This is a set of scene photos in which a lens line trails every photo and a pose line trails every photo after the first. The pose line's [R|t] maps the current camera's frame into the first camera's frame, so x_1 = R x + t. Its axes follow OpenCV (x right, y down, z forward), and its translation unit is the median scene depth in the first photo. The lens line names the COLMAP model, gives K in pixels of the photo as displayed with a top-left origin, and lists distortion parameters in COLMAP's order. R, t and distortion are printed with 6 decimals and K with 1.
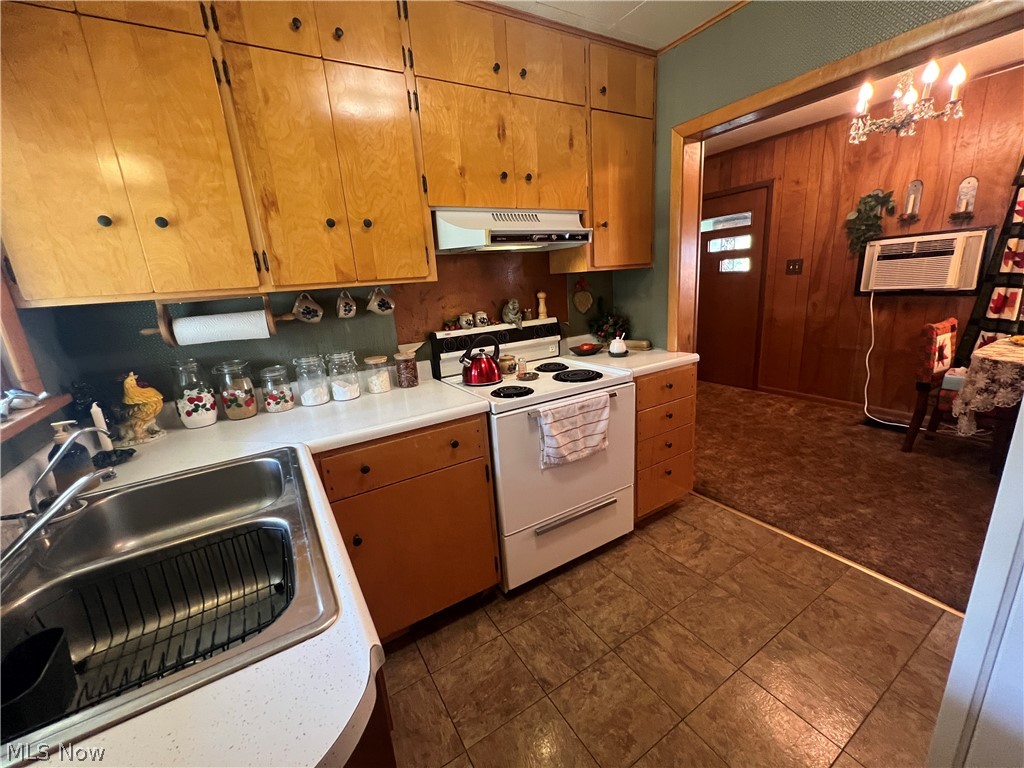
lens RADIAL K [[410.7, 0, 510.1], [0, 410.7, 383.3], [0, 0, 1]] dist [0.000511, -0.000316]
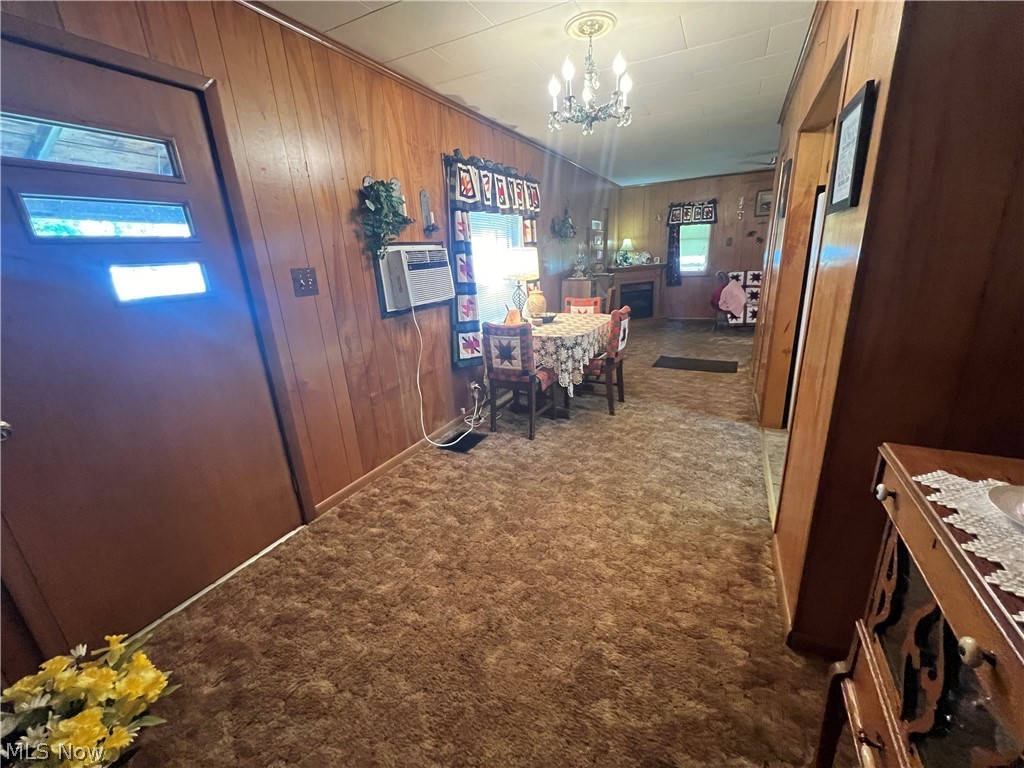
lens RADIAL K [[410.7, 0, 510.1], [0, 410.7, 383.3], [0, 0, 1]] dist [0.000511, -0.000316]
pose [[-0.517776, -0.155182, 0.841324, 0.111478], [0.302587, 0.886628, 0.349760, -0.441127], [-0.800218, 0.435671, -0.412118, 1.724441]]
